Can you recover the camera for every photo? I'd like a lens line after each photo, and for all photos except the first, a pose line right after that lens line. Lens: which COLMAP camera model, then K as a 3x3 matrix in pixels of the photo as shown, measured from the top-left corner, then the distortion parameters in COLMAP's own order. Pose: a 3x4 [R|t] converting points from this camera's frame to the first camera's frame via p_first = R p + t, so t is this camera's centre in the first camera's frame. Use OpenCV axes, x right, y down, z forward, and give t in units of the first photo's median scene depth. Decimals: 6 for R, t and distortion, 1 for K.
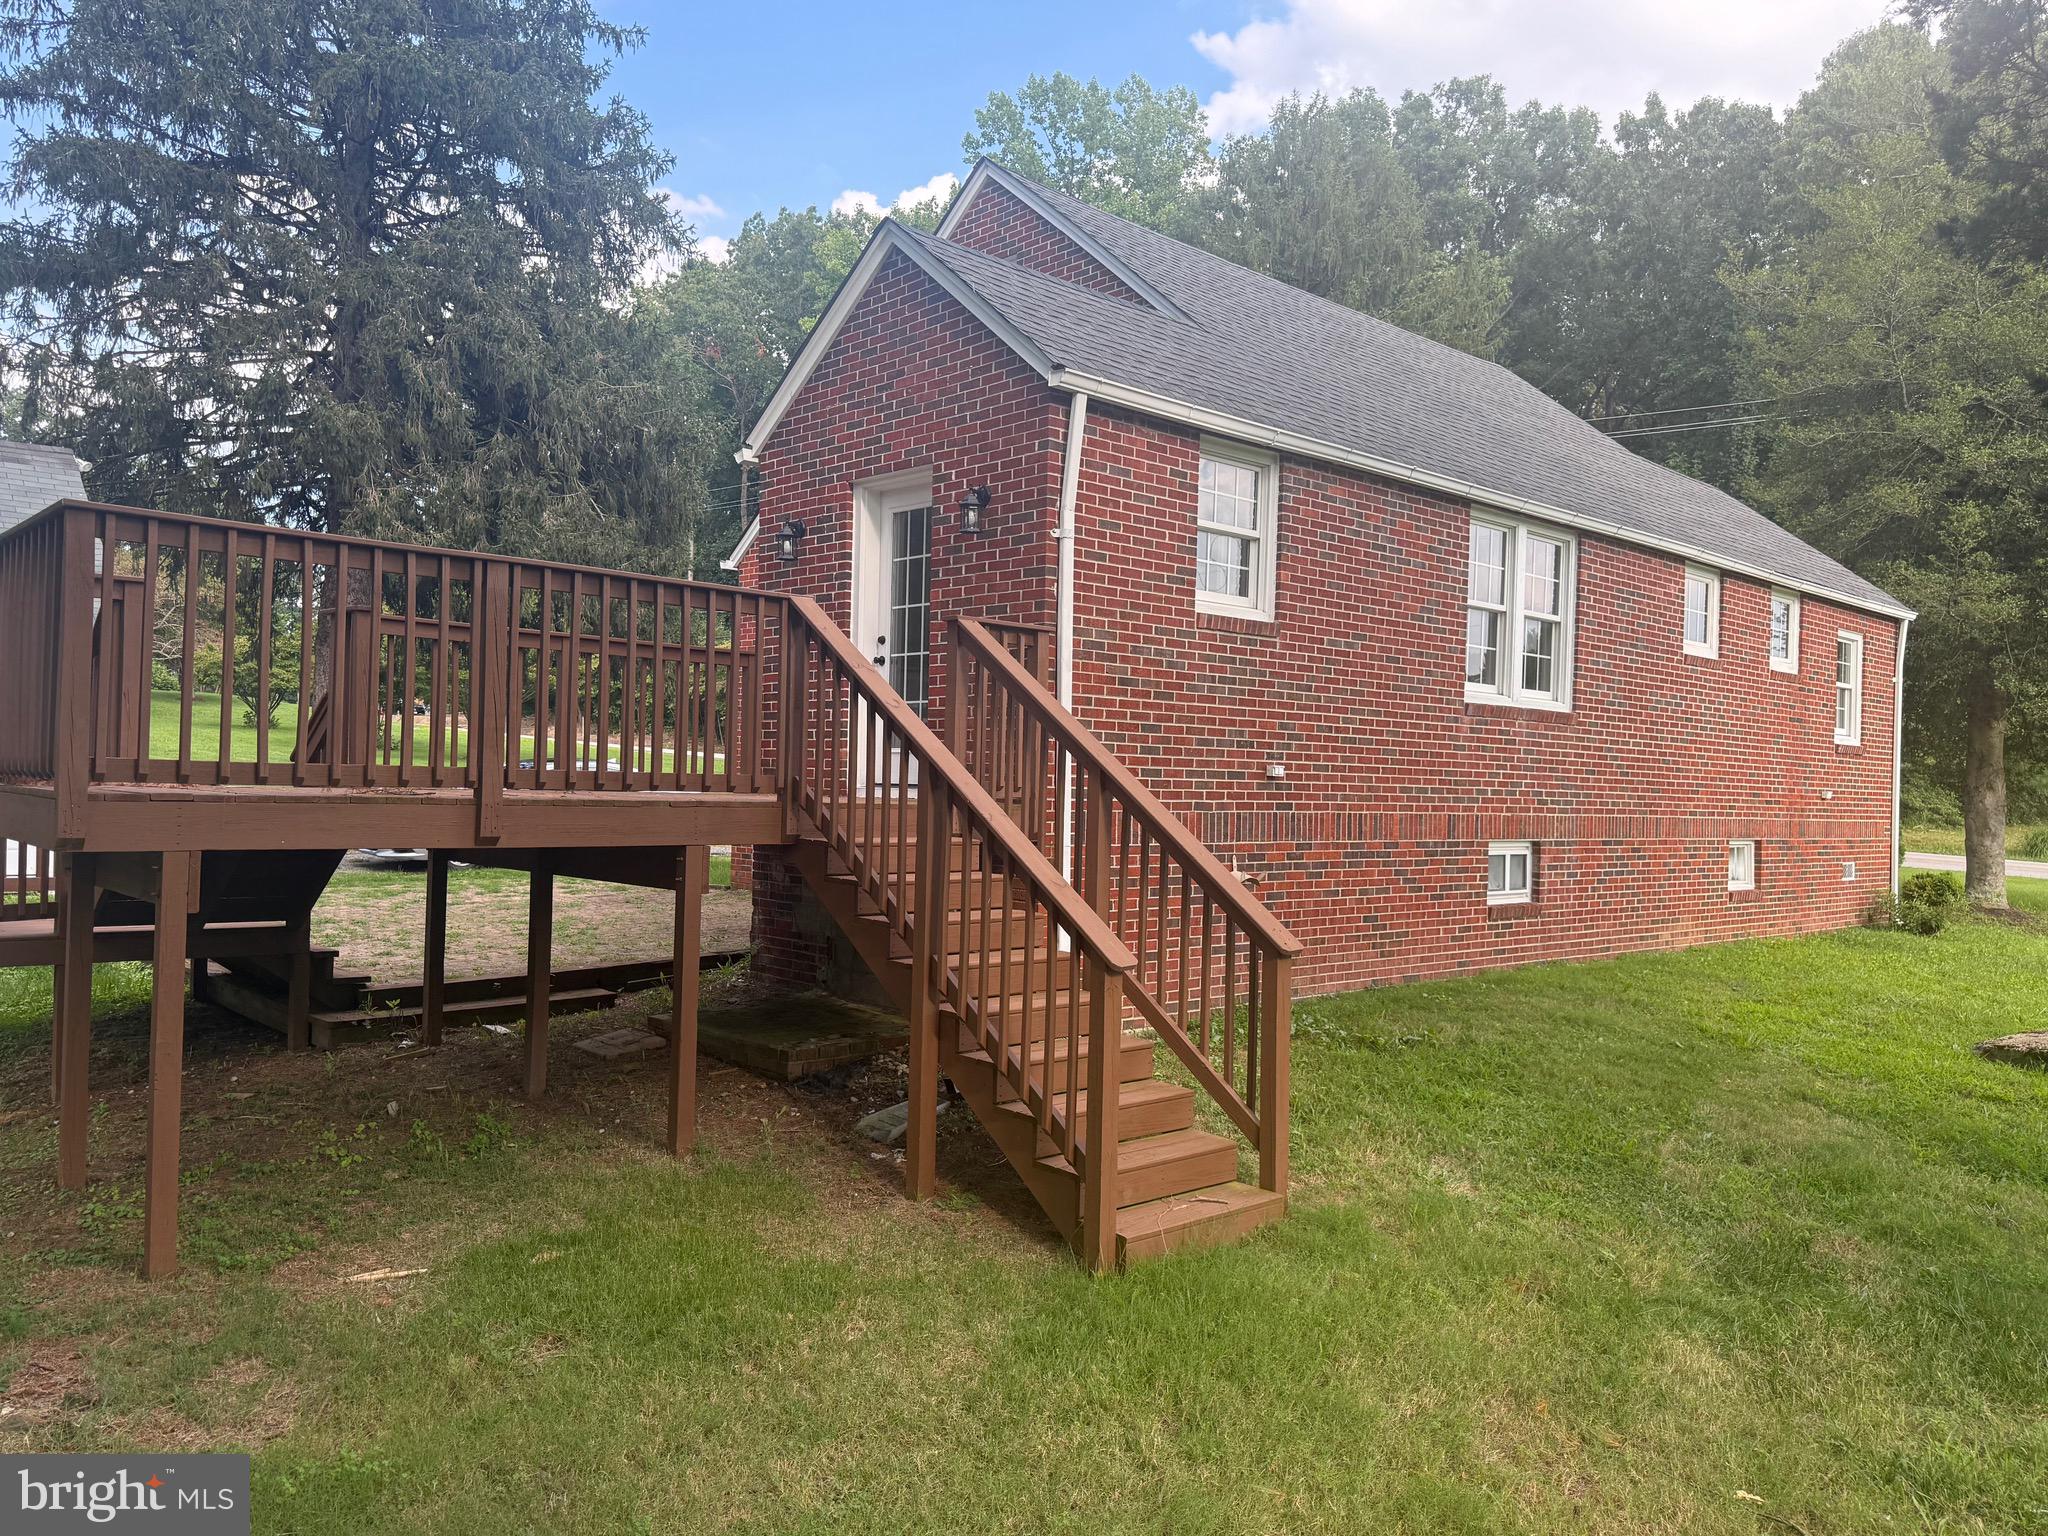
lens RADIAL K [[1497.1, 0, 1023.9], [0, 1497.1, 768.0], [0, 0, 1]] dist [0.001491, -0.000304]
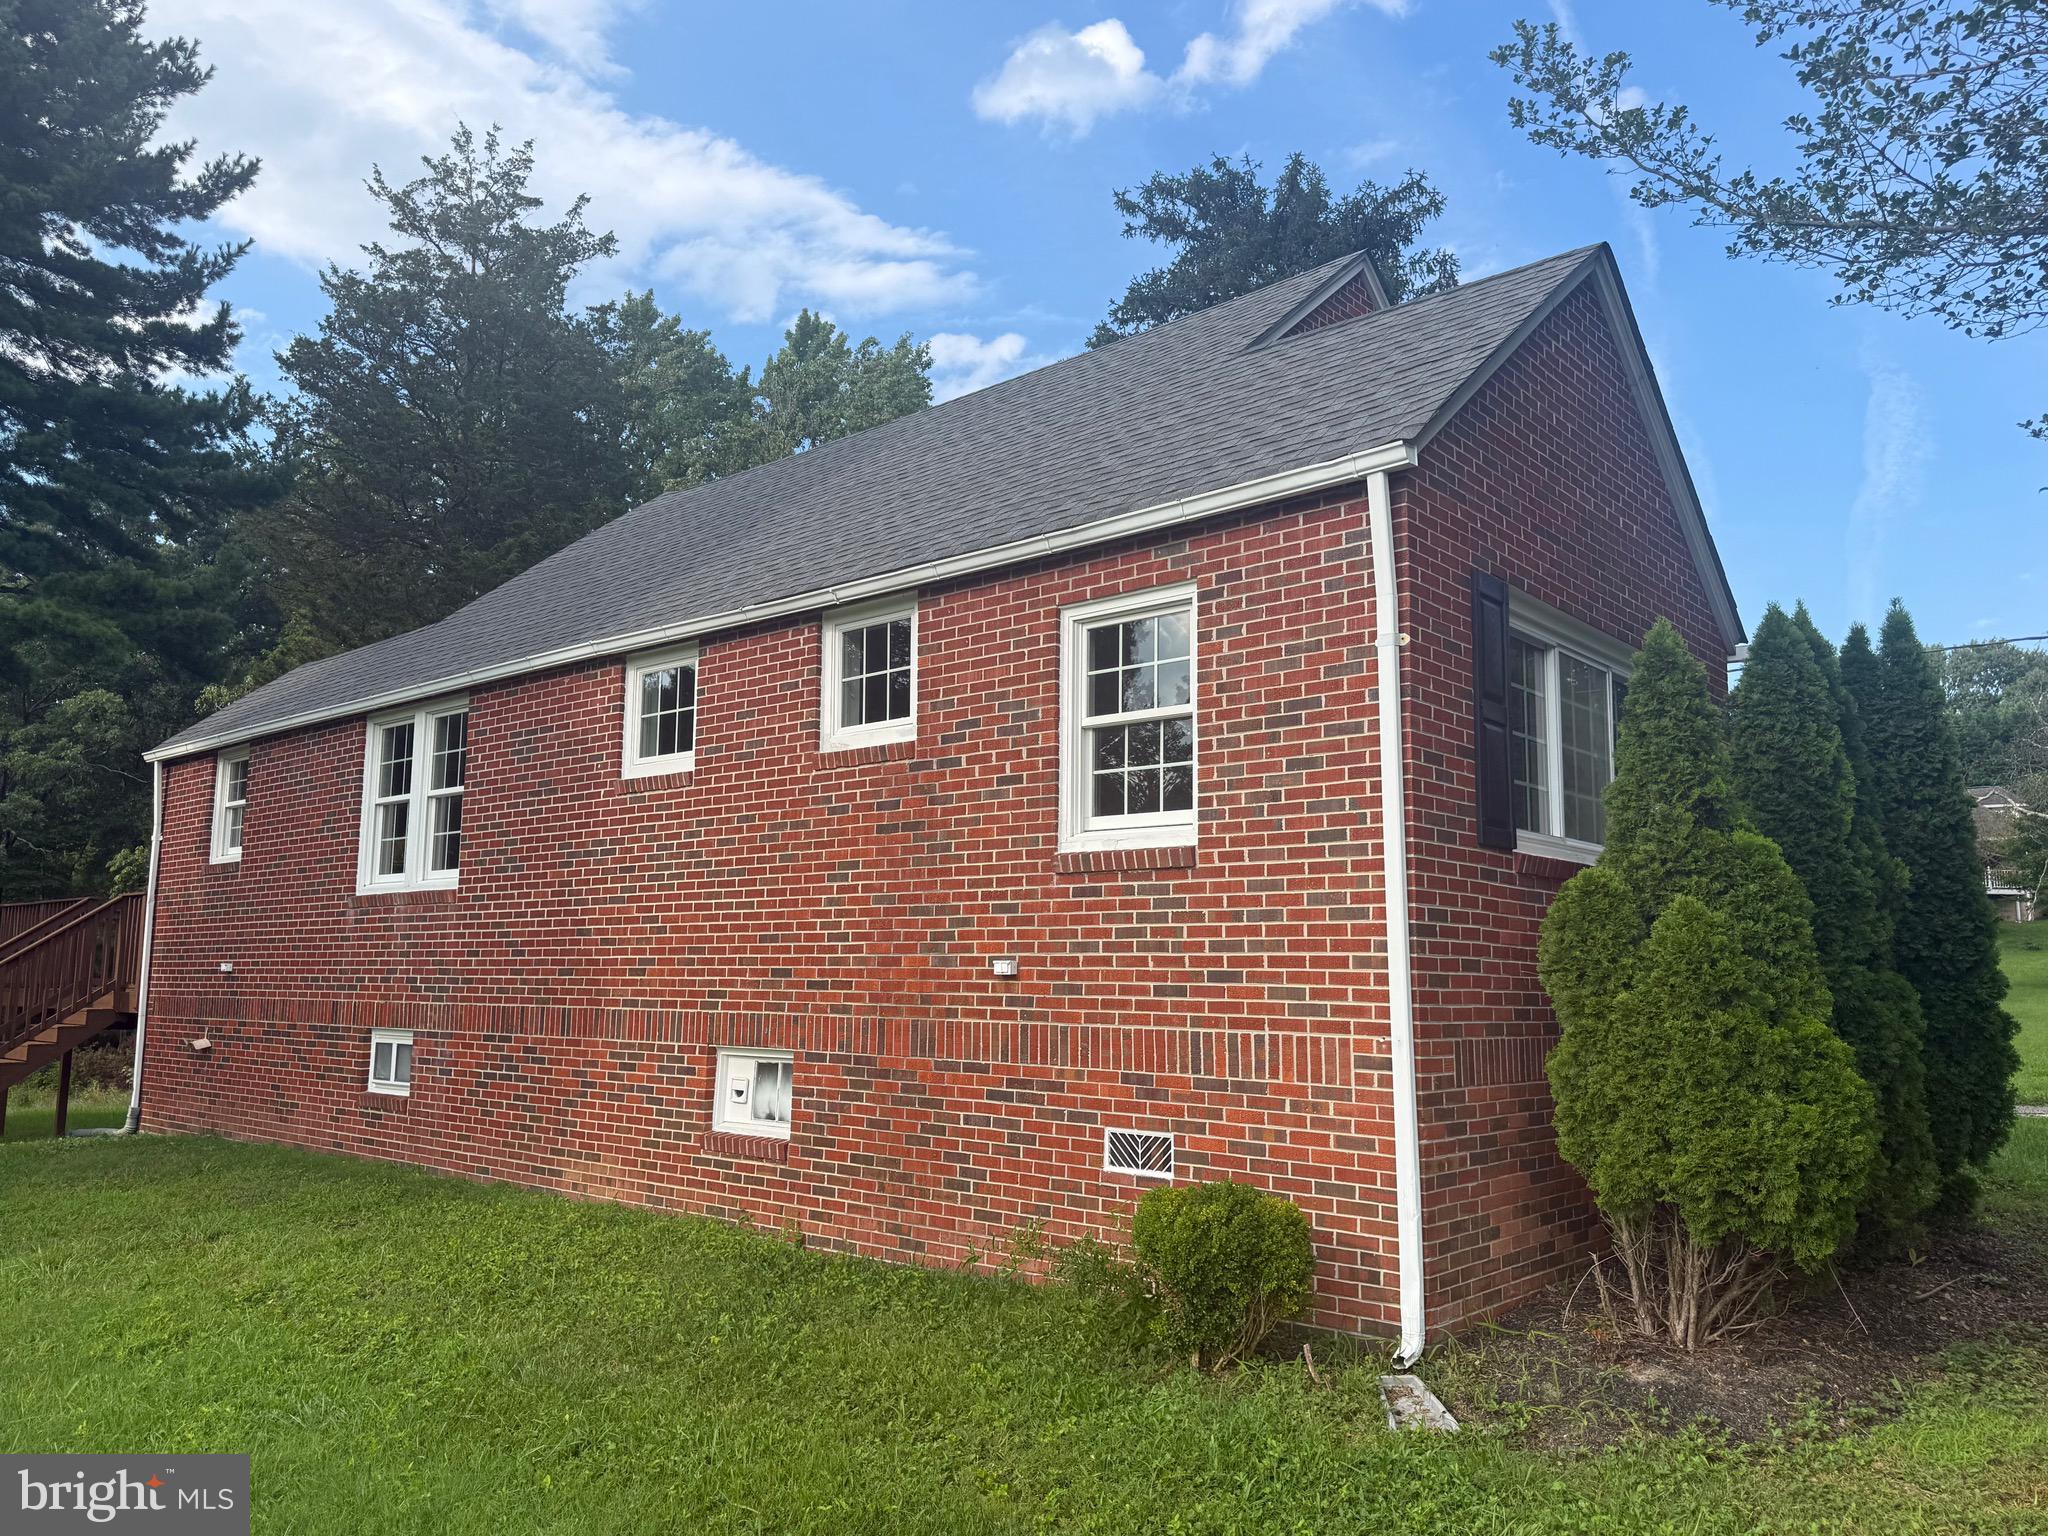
lens RADIAL K [[1497.1, 0, 1023.6], [0, 1497.1, 773.0], [0, 0, 1]] dist [0.001491, -0.000304]
pose [[0.129307, -0.169029, -0.977092, 1.306748], [0.001084, 0.985388, -0.170321, 0.048547], [0.991604, 0.020964, 0.127601, 1.225651]]
